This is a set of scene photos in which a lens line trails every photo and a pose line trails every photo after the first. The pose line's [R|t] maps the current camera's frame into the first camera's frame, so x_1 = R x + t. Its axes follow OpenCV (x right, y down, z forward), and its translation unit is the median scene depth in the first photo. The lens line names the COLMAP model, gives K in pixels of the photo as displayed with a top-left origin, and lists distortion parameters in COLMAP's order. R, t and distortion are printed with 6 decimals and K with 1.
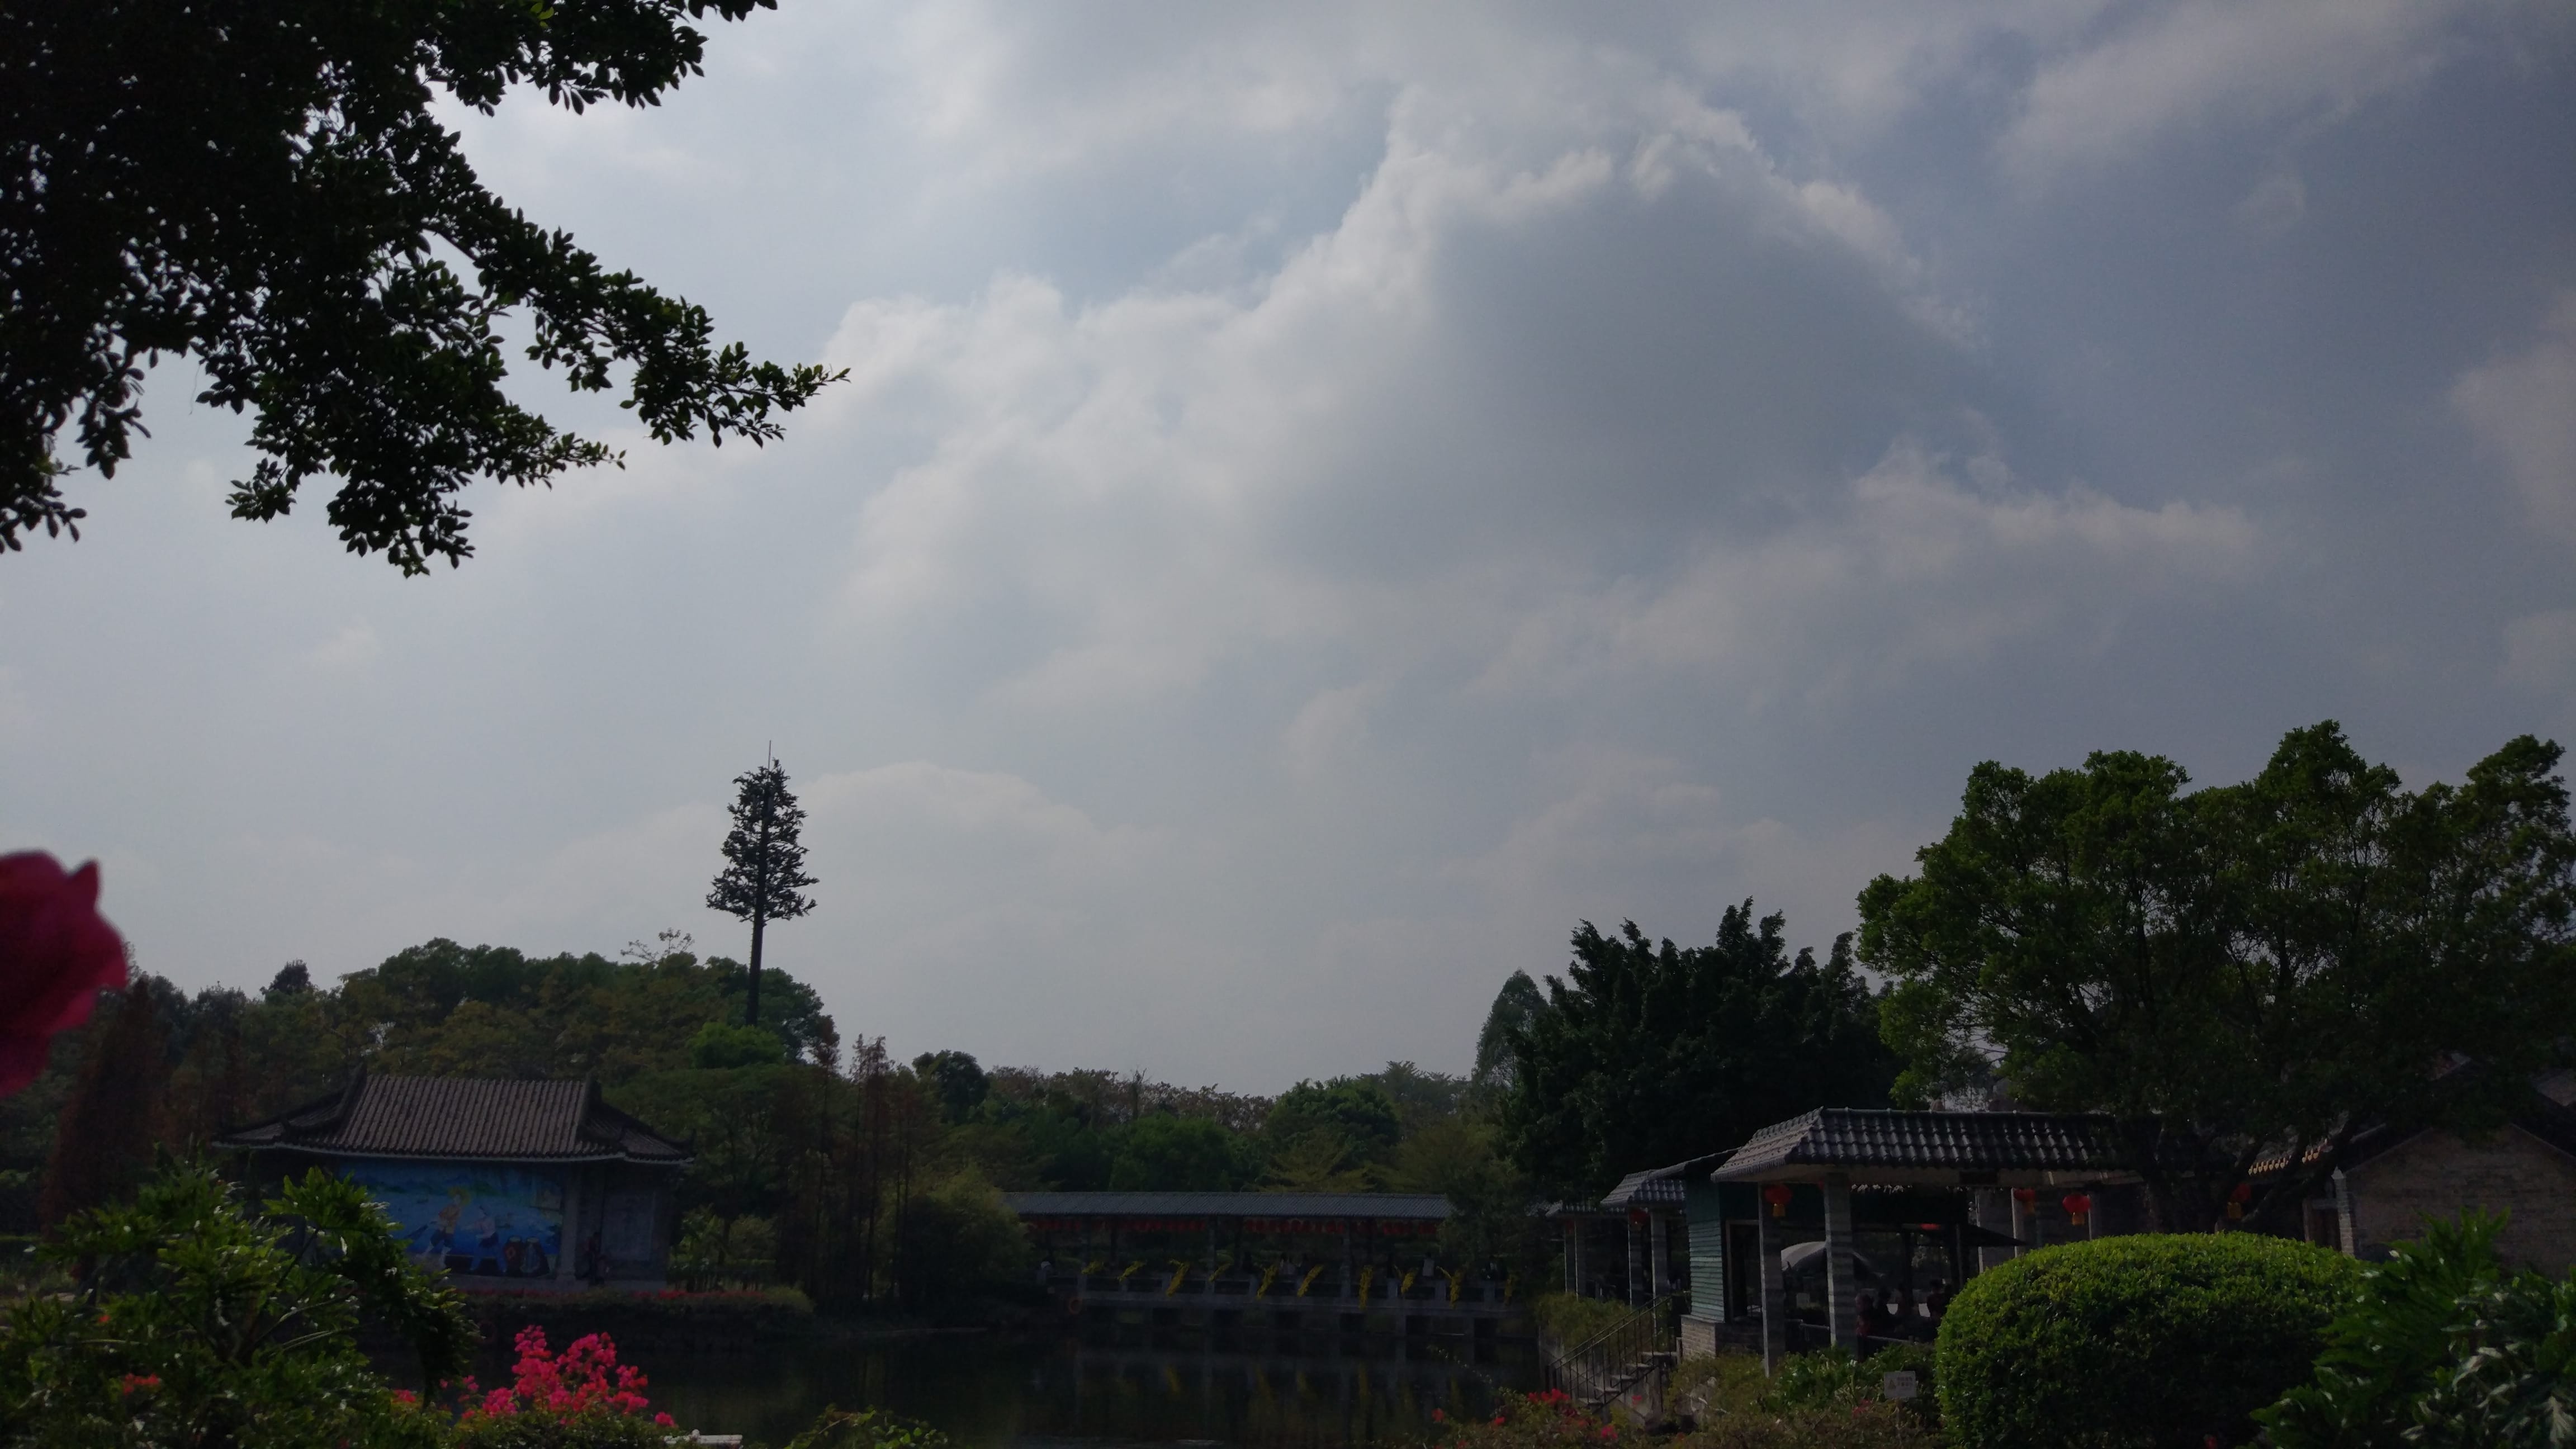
lens RADIAL K [[2143.2, 0, 1297.9], [0, 2143.2, 705.8], [0, 0, 1]] dist [0.106244, -0.226805]
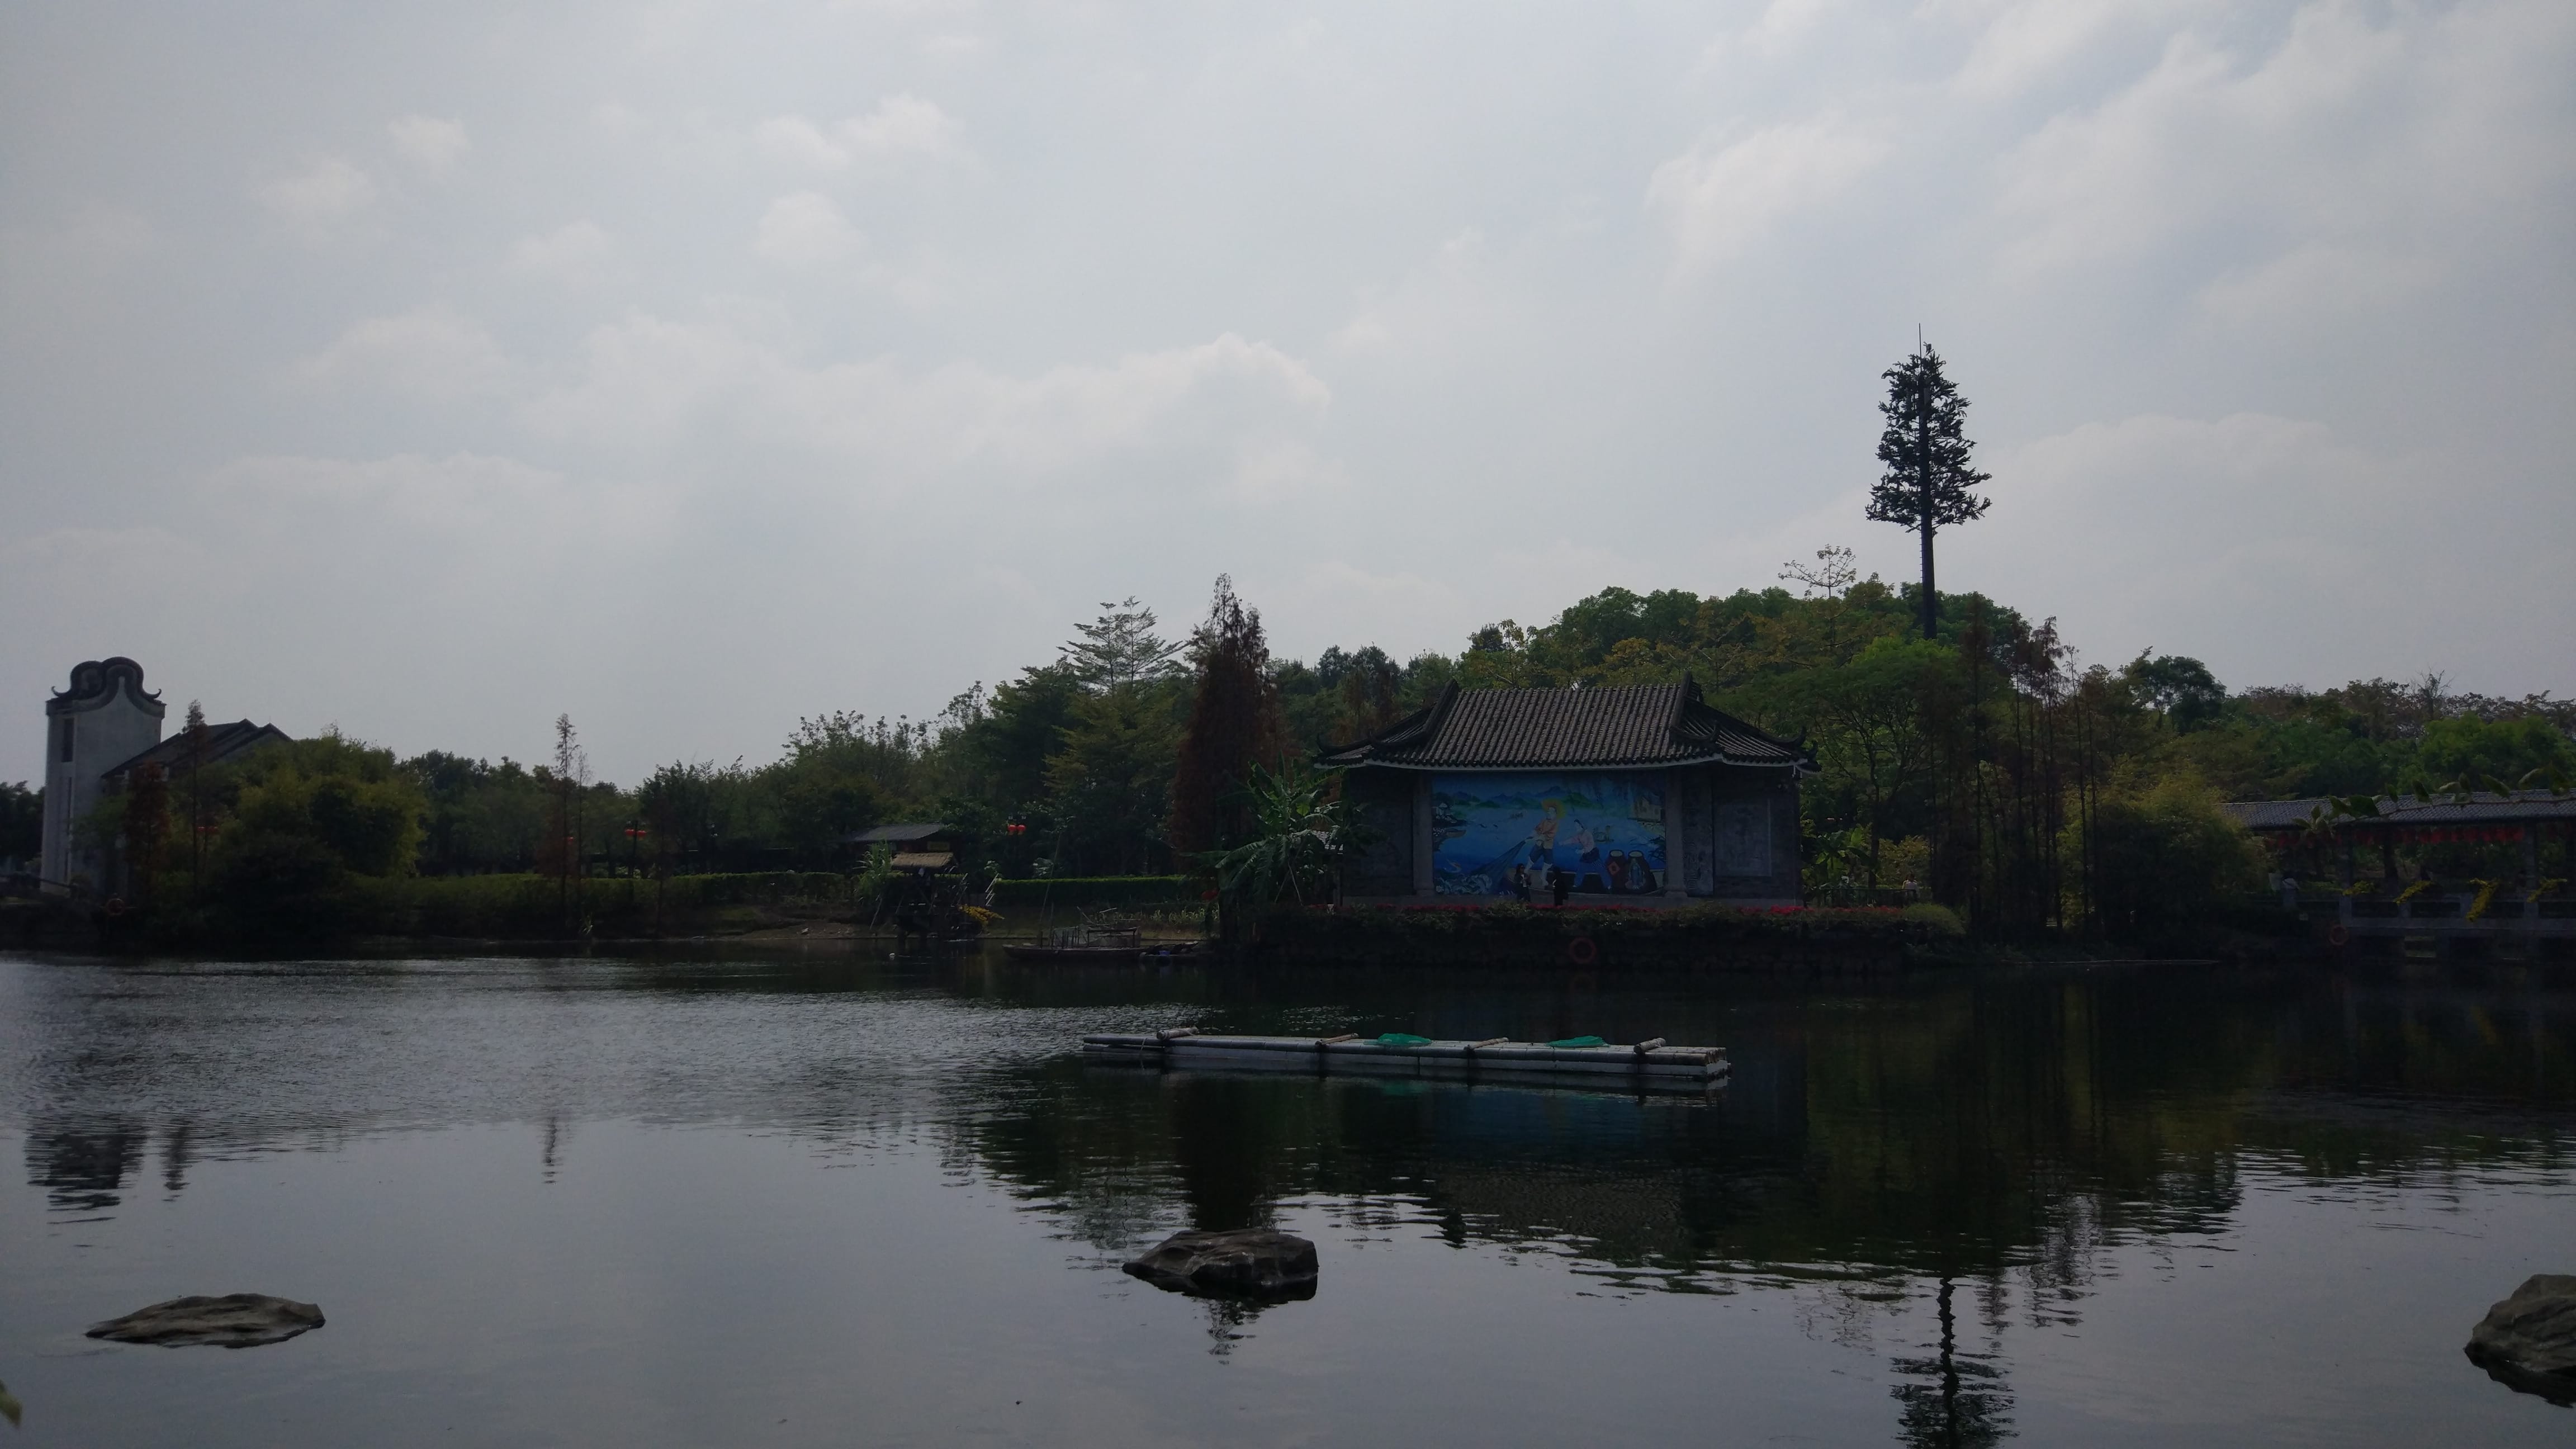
lens RADIAL K [[2143.2, 0, 1296.1], [0, 2143.2, 726.7], [0, 0, 1]] dist [0.106244, -0.226805]
pose [[0.841261, -0.060086, -0.537280, 0.006380], [0.144154, 0.982756, 0.115807, 0.056313], [0.521056, -0.174875, 0.835416, 0.153862]]
